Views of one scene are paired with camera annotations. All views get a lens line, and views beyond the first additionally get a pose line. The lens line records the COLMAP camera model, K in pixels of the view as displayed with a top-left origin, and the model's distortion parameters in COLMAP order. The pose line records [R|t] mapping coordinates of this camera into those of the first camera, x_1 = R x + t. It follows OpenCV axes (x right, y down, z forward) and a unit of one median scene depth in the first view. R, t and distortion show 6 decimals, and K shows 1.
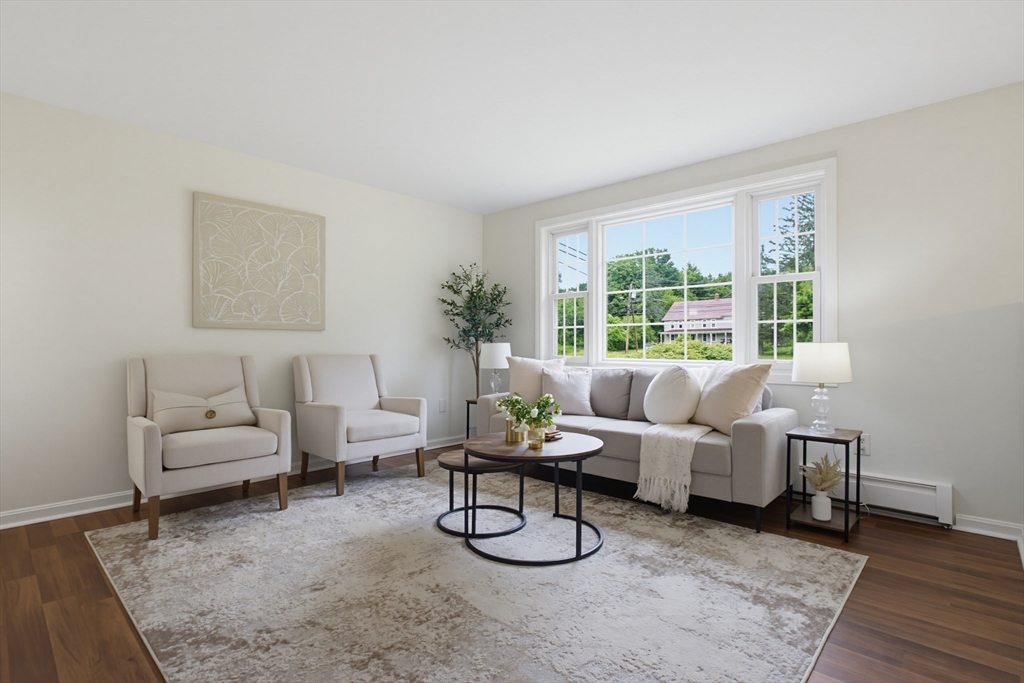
lens RADIAL K [[494.2, 0, 512.0], [0, 494.2, 341.5], [0, 0, 1]] dist [-0.001521, -0.000008]
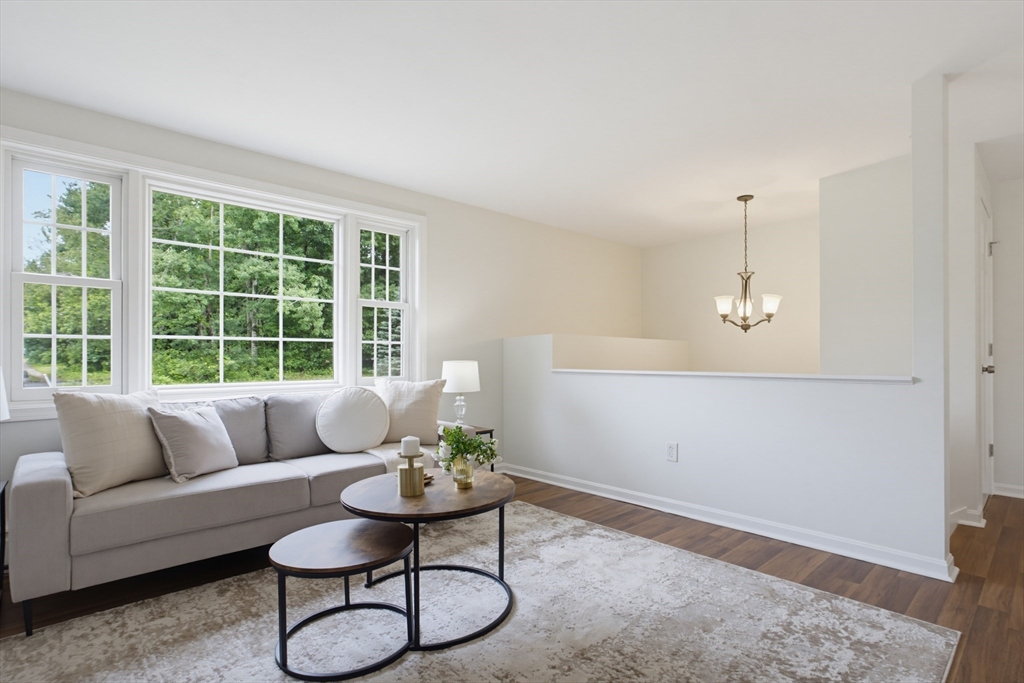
lens RADIAL K [[516.3, 0, 510.0], [0, 516.3, 360.5], [0, 0, 1]] dist [-0.039417, 0.000076]
pose [[0.071593, -0.006575, 0.997412, -0.747973], [-0.002069, 0.999975, 0.006740, -0.010432], [-0.997432, -0.002547, 0.071577, 0.772726]]
